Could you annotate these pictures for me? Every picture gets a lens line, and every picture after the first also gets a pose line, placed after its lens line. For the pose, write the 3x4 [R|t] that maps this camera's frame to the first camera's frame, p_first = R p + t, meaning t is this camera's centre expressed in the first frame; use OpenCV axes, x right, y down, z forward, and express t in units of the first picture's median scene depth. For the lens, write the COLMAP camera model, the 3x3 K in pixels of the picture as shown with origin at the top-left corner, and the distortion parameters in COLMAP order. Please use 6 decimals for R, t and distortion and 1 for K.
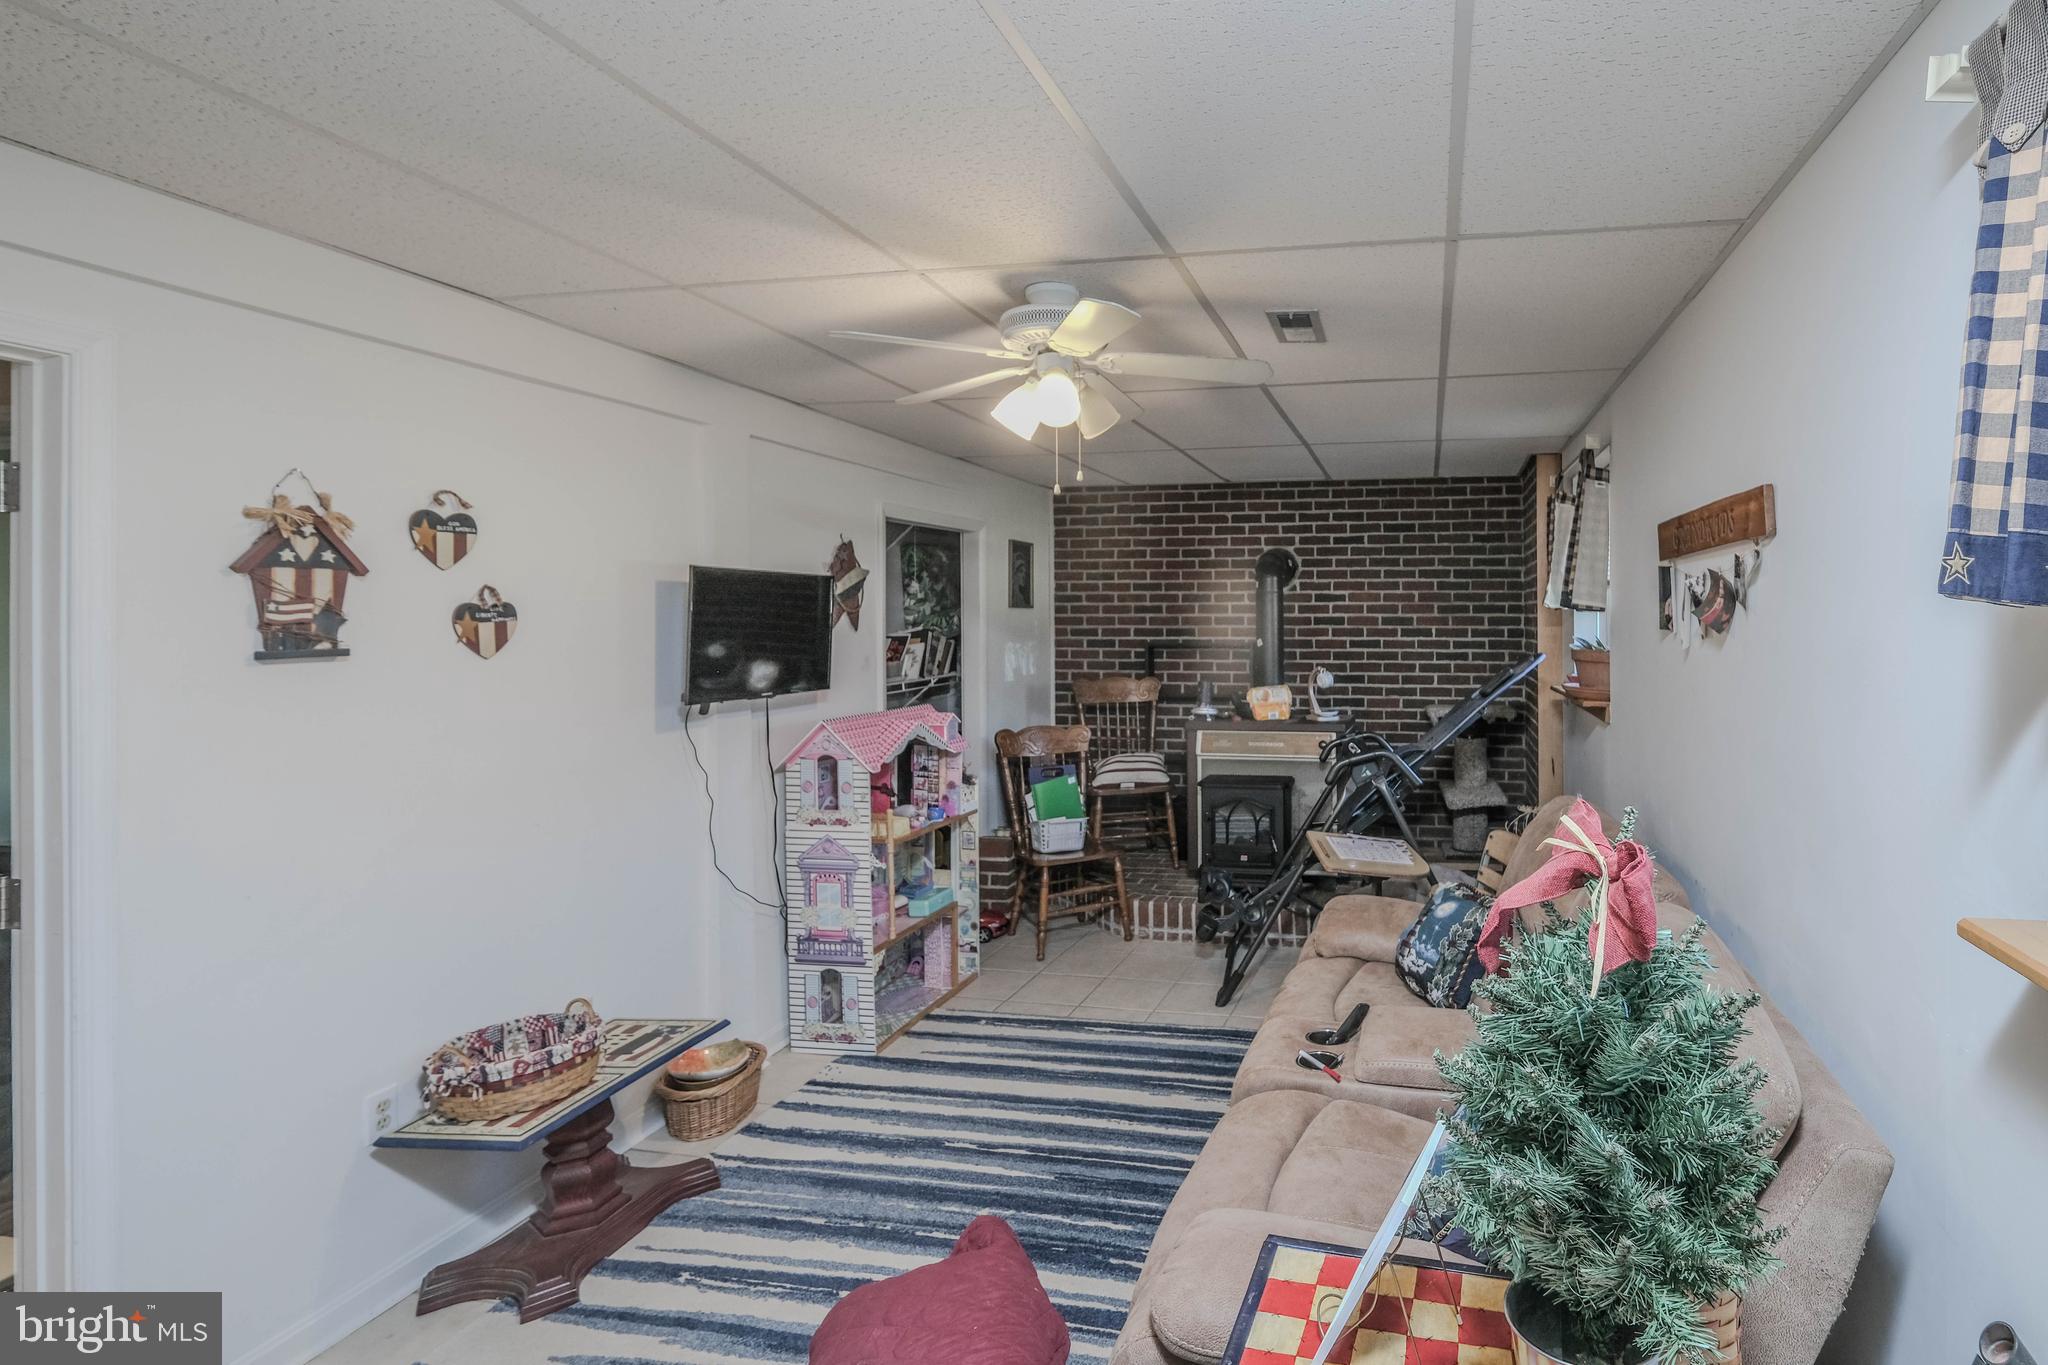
lens RADIAL K [[926.7, 0, 1027.7], [0, 926.7, 616.7], [0, 0, 1]] dist [0.000635, -0.000199]
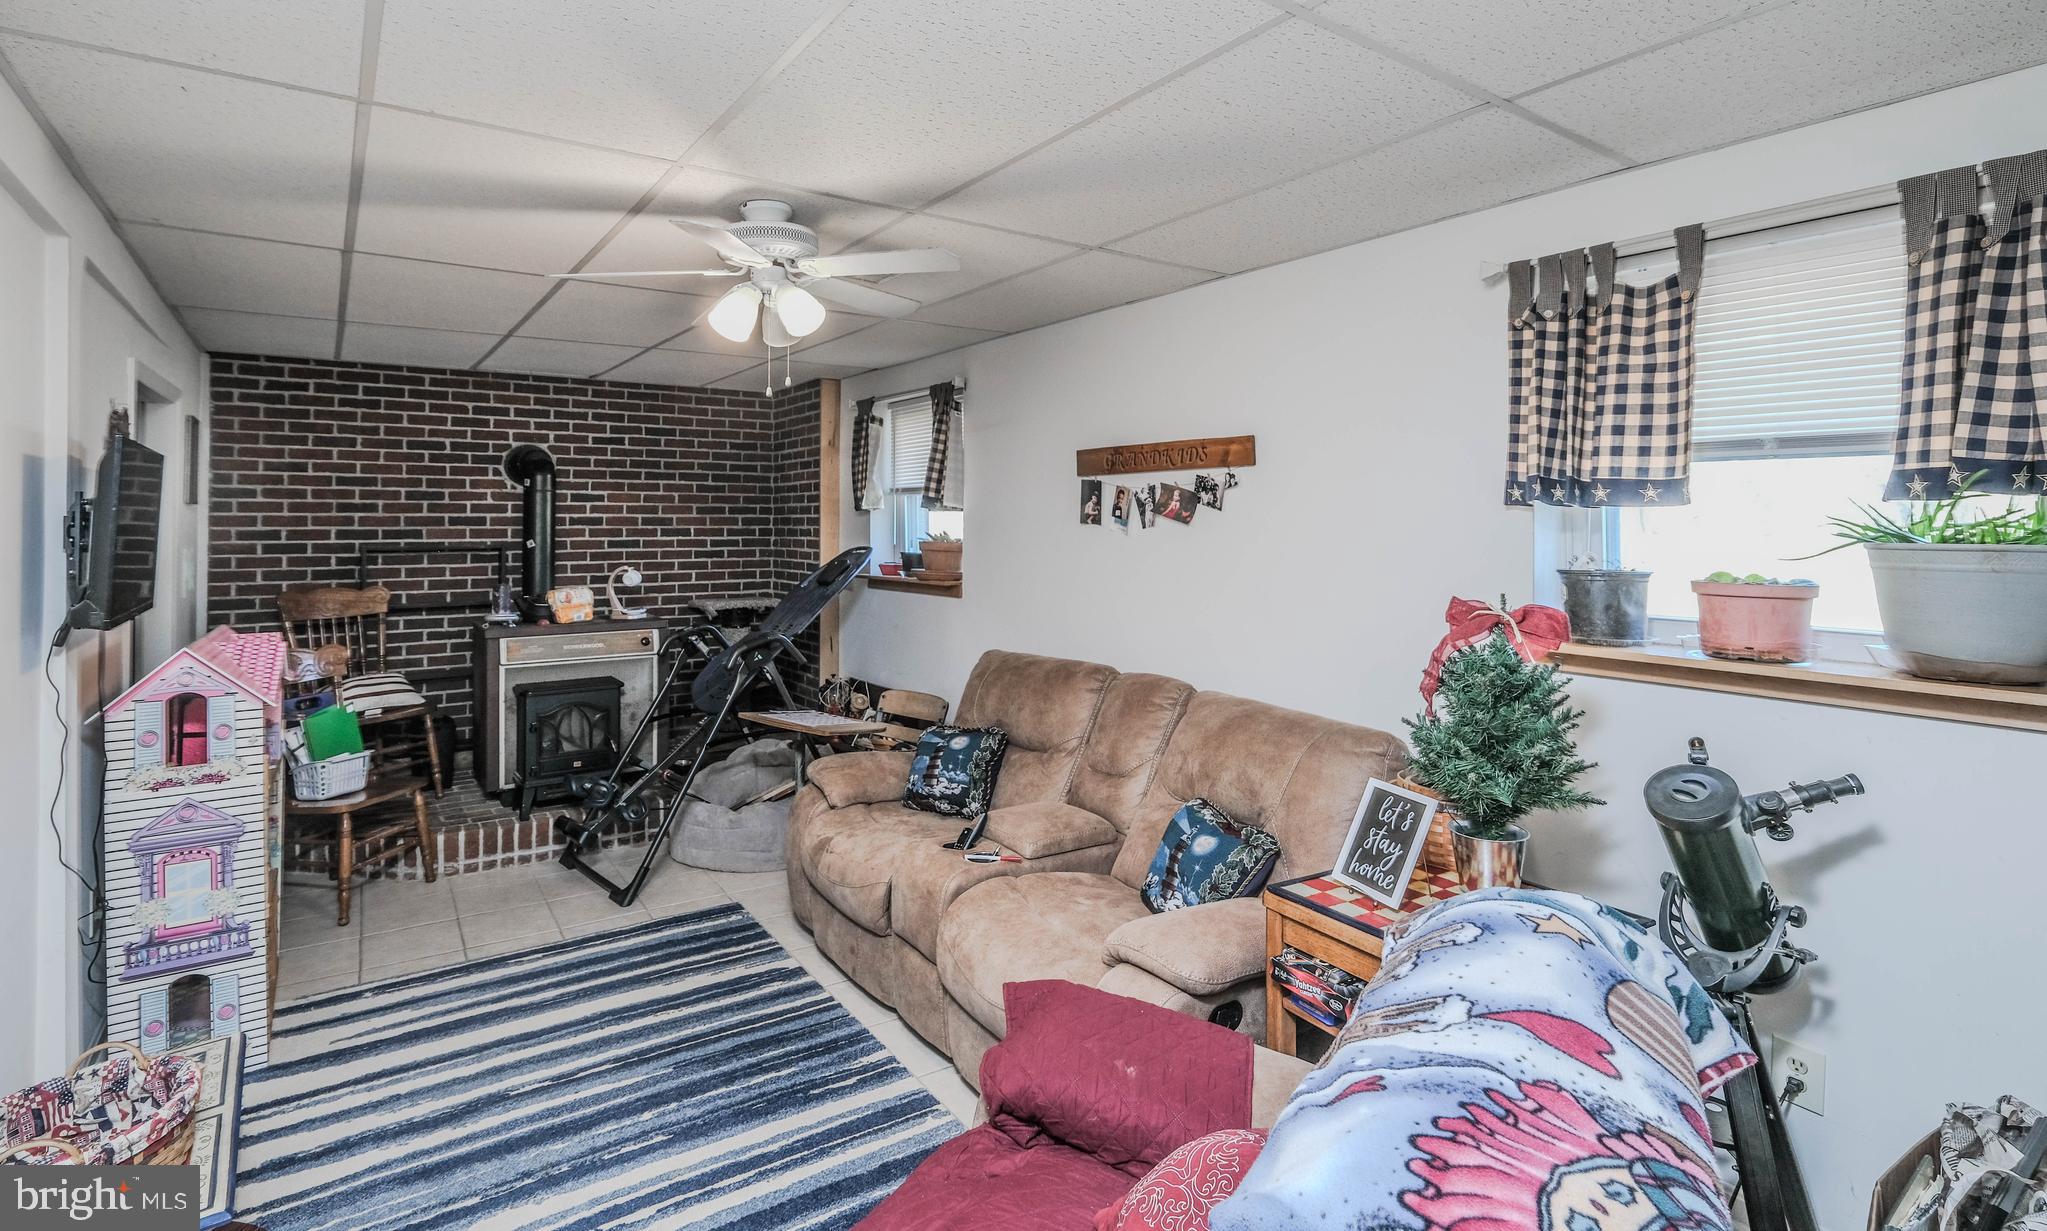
lens RADIAL K [[953.4, 0, 903.1], [0, 953.4, 504.2], [0, 0, 1]] dist [-0.003222, -0.000891]
pose [[0.763043, 0.013458, 0.646208, -0.128979], [-0.003931, 0.999861, -0.016183, 0.002620], [-0.646336, 0.009808, 0.762990, 0.012938]]
